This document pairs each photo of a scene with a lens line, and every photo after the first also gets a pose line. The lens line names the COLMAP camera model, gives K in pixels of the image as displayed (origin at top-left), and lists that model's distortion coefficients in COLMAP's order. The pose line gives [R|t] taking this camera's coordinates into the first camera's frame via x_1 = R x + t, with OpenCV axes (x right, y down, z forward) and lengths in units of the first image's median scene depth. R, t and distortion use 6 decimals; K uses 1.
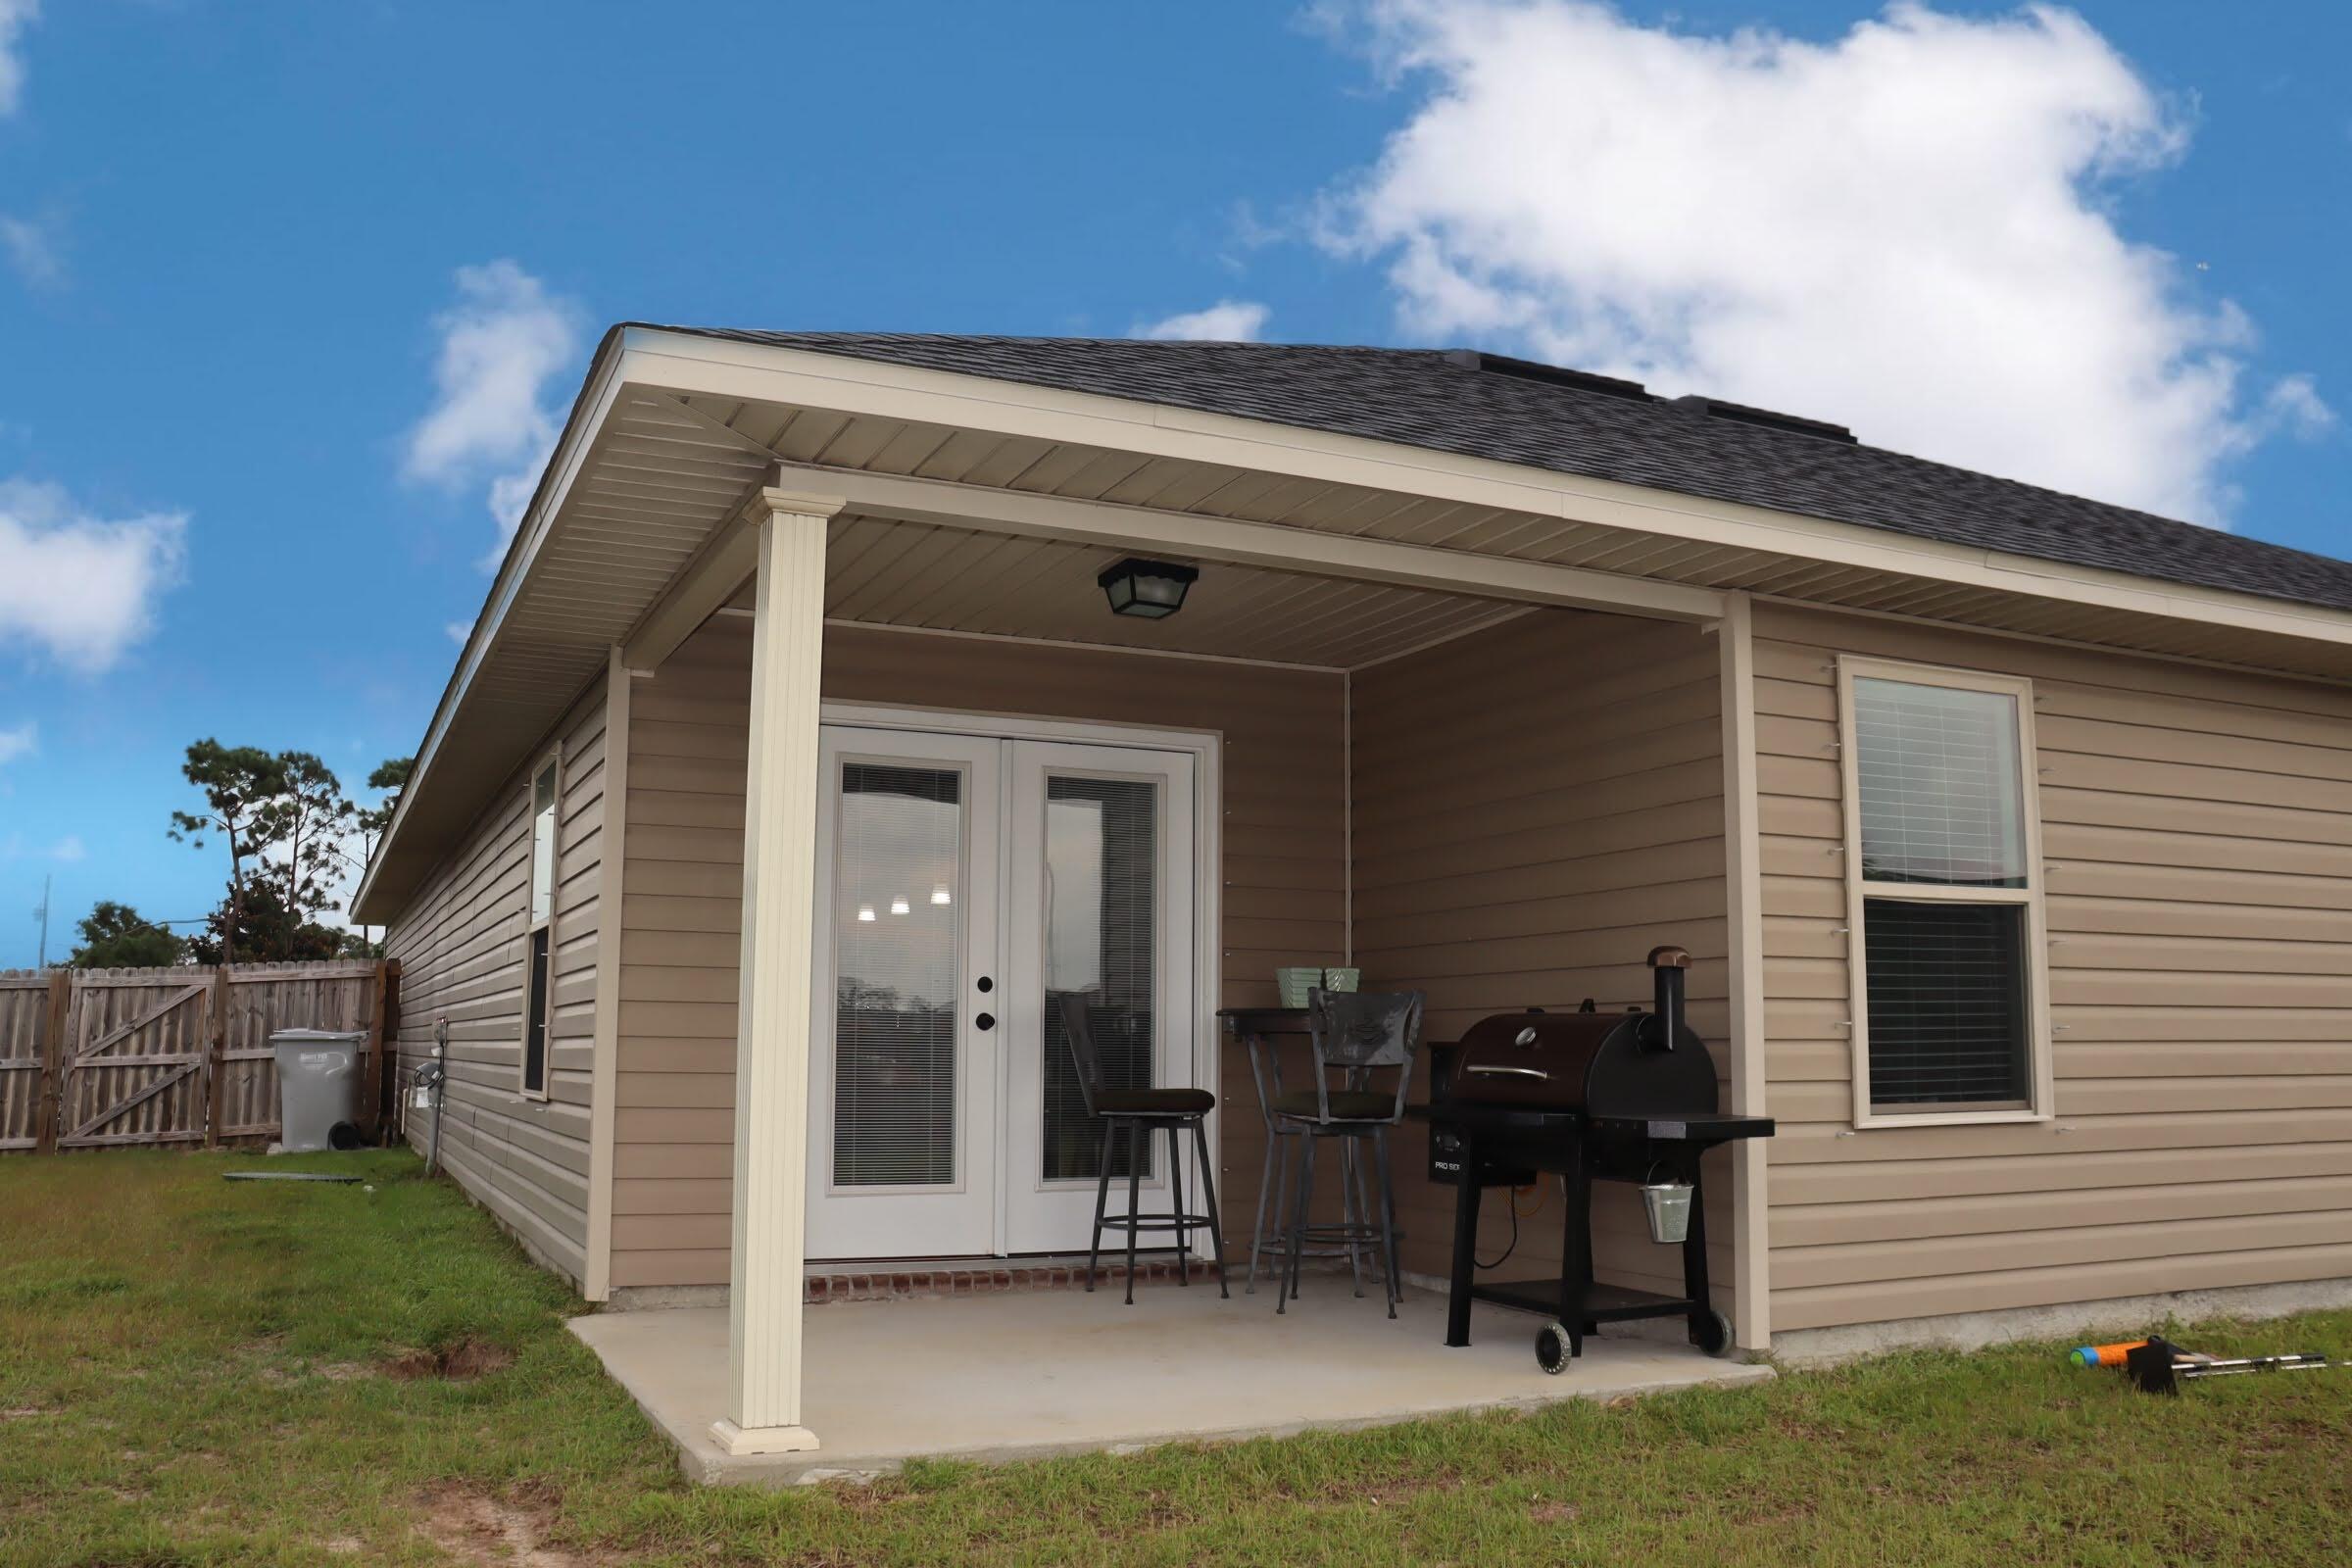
lens RADIAL K [[1923.1, 0, 1176.0], [0, 1923.1, 784.0], [0, 0, 1]] dist [-0.170559, 0.147206]
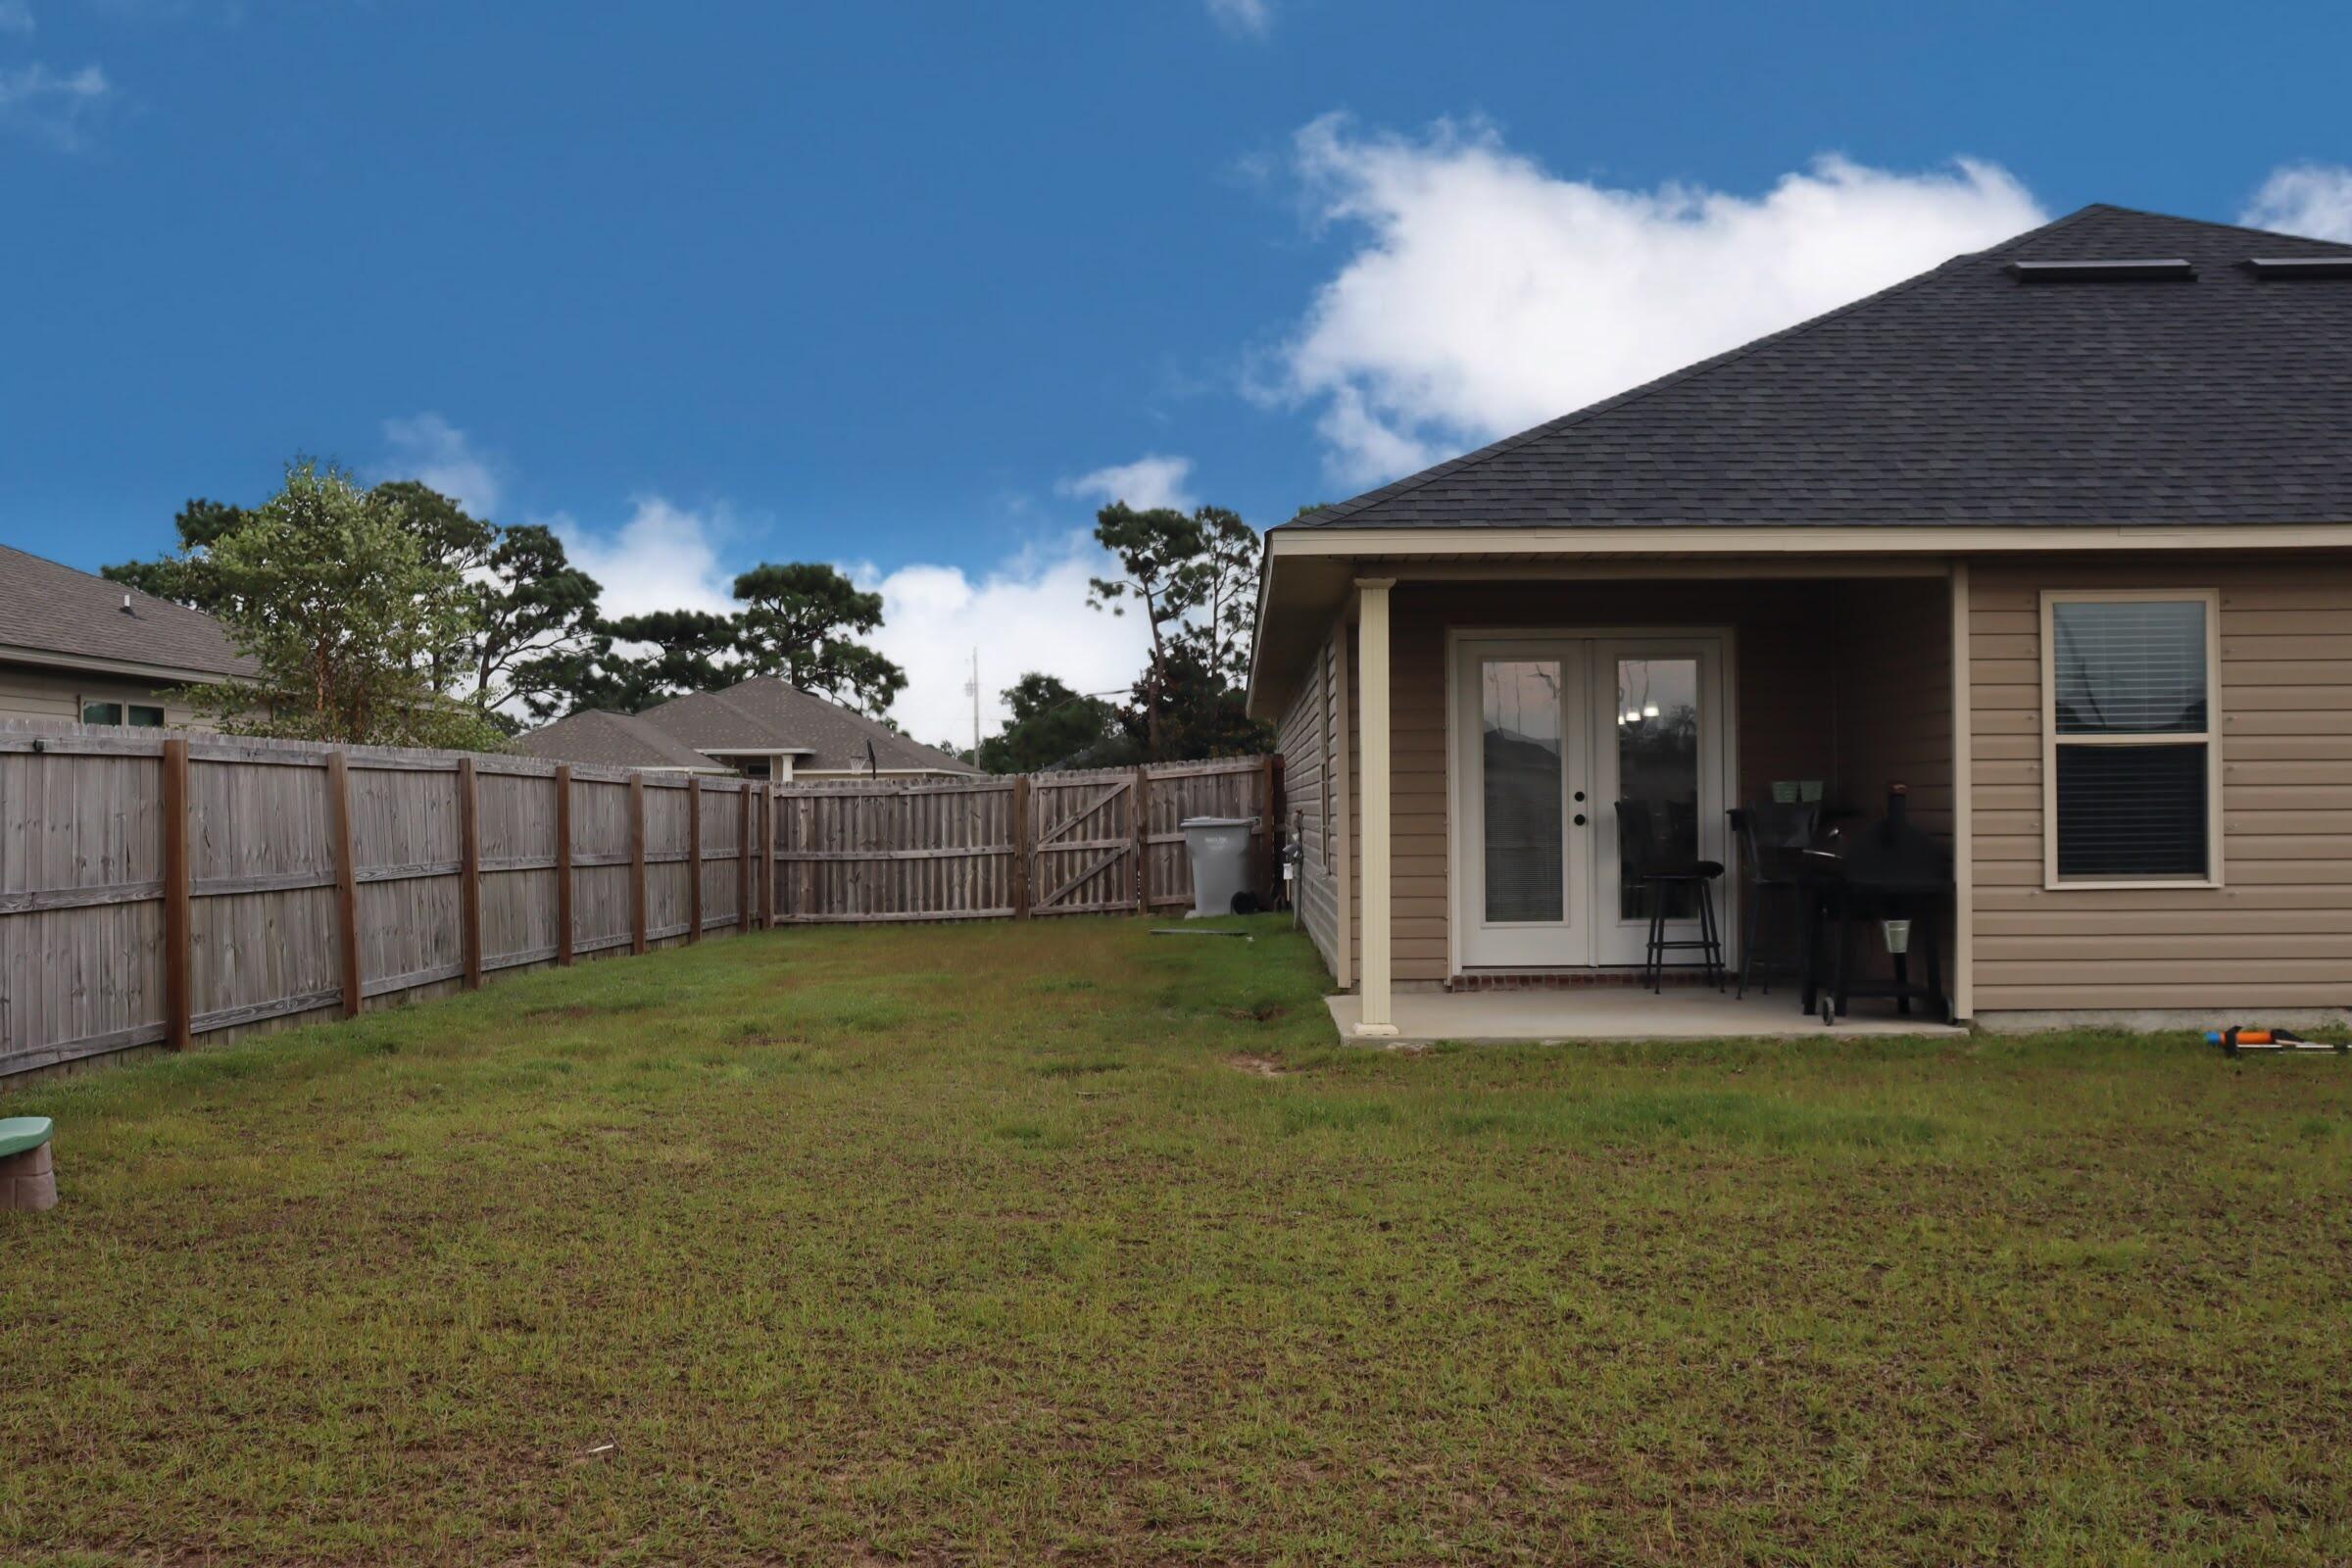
lens RADIAL K [[2506.2, 0, 1176.0], [0, 2506.2, 784.0], [0, 0, 1]] dist [-0.007243, -0.008639]
pose [[0.893423, -0.016754, -0.448904, 0.249093], [0.075730, 0.990619, 0.113747, -0.077712], [0.442787, -0.135620, 0.886311, -0.458855]]
